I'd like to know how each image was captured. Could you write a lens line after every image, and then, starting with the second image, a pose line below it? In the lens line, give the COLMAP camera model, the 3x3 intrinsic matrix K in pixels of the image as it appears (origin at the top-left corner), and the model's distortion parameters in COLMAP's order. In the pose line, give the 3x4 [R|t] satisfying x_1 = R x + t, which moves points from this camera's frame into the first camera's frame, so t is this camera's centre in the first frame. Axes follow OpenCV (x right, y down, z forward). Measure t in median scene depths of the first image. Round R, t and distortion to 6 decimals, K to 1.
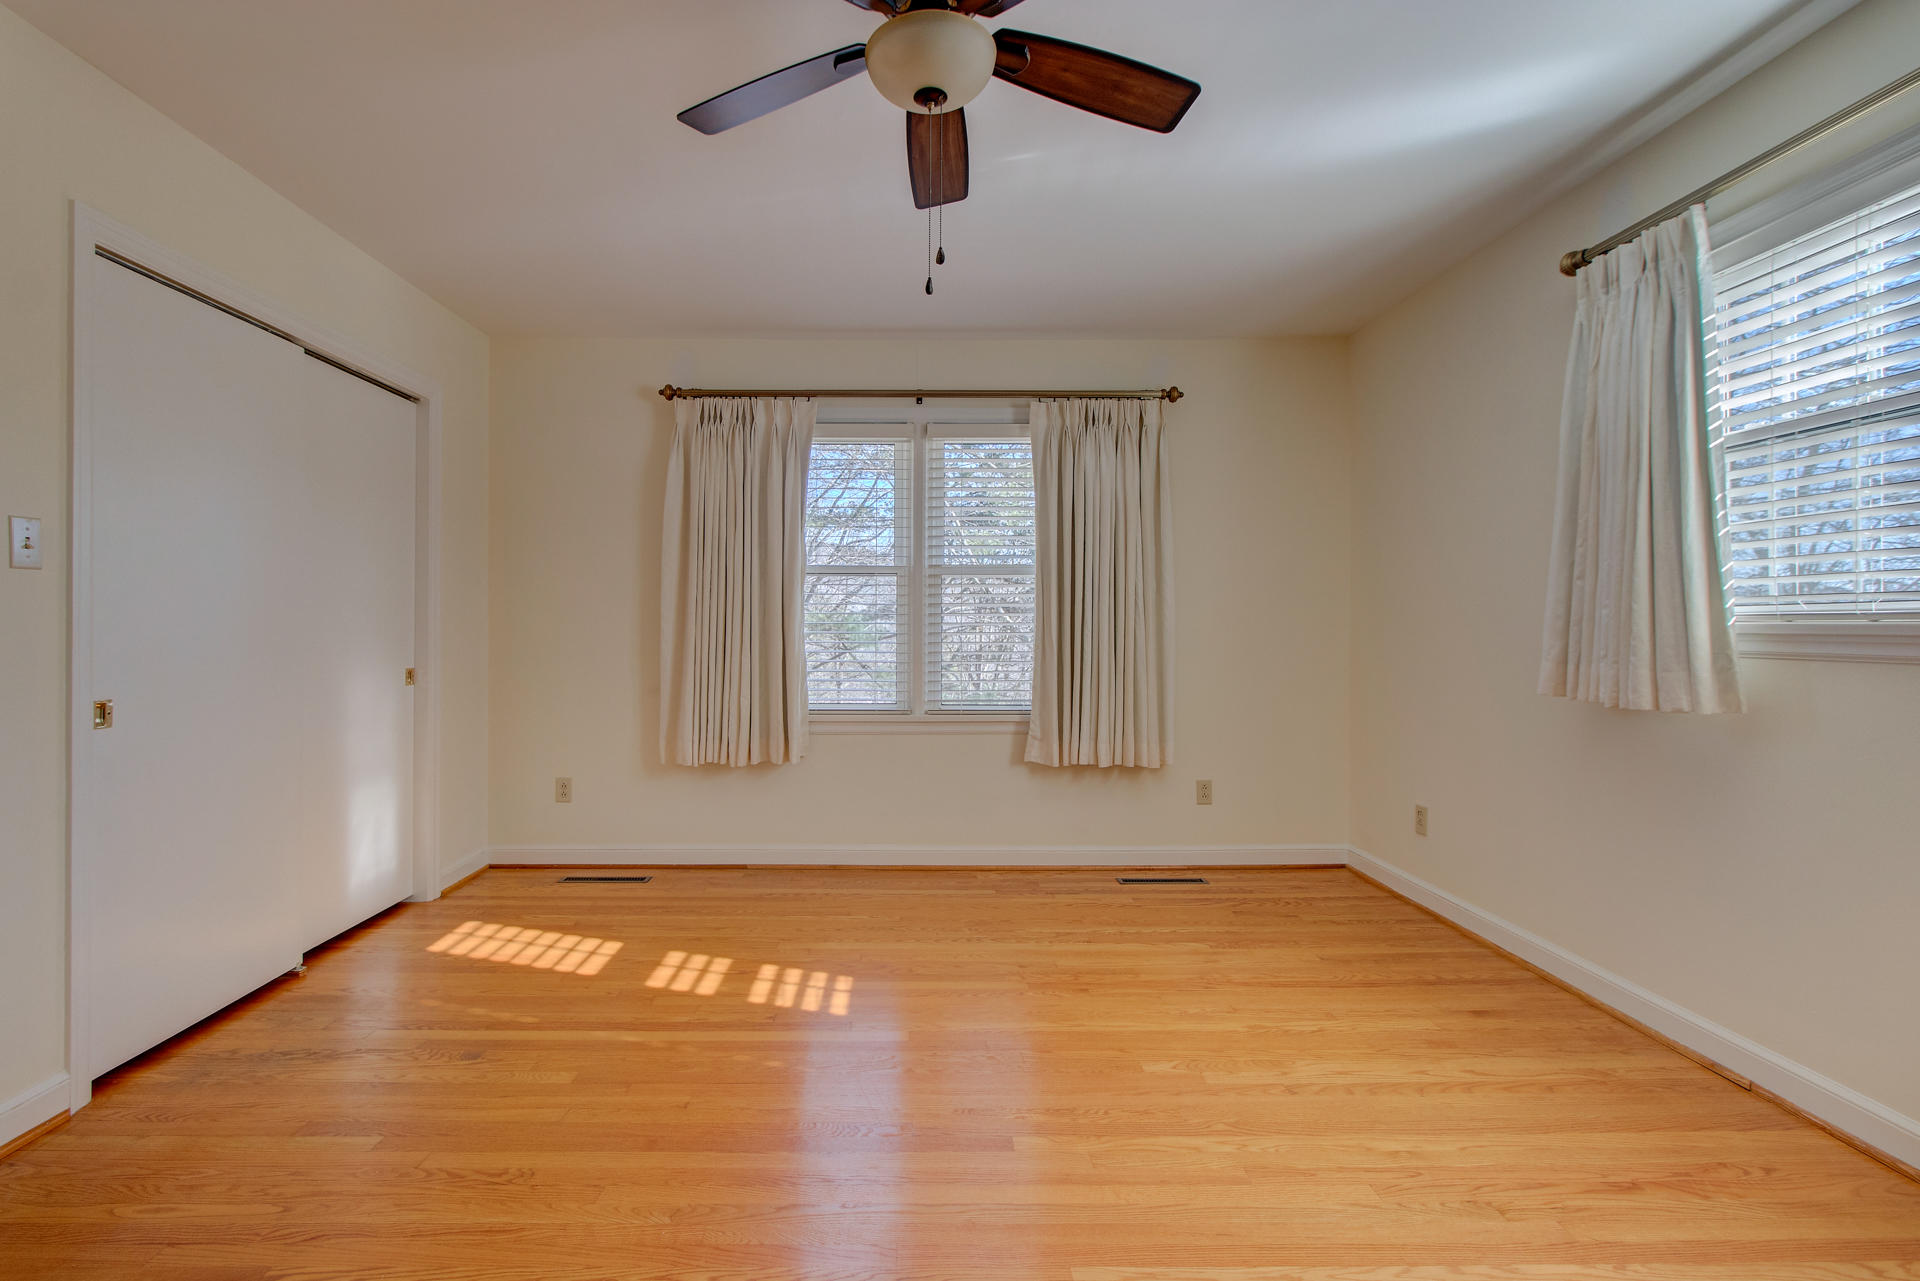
lens RADIAL K [[887.0, 0, 945.4], [0, 887.0, 632.3], [0, 0, 1]] dist [0.000811, -0.000270]
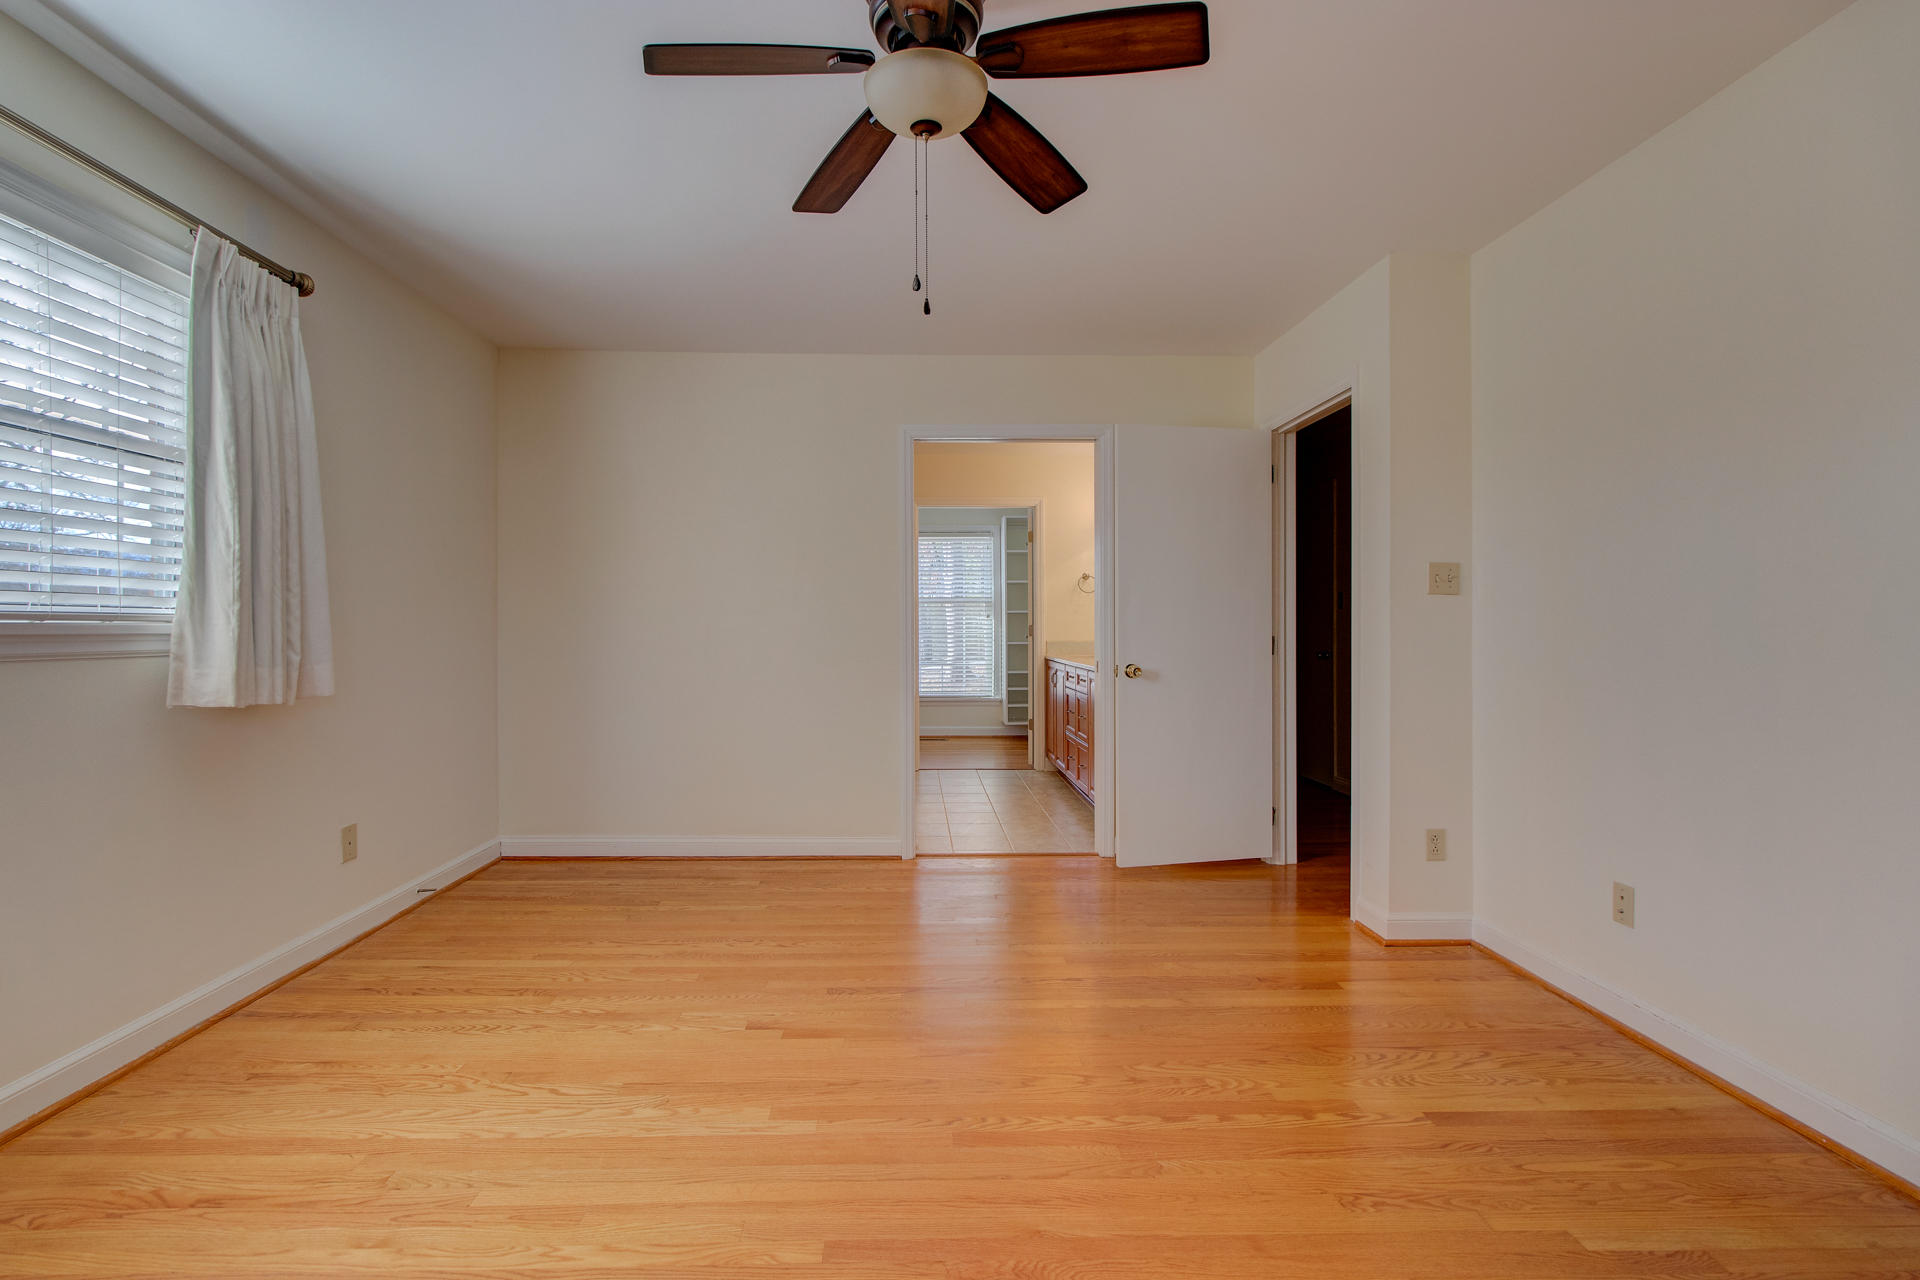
lens RADIAL K [[887.0, 0, 945.4], [0, 887.0, 631.8], [0, 0, 1]] dist [0.000811, -0.000270]
pose [[-0.999982, -0.005374, 0.002741, -0.038348], [-0.005346, 0.999935, 0.010067, -0.010408], [-0.002795, 0.010052, -0.999946, 2.035182]]
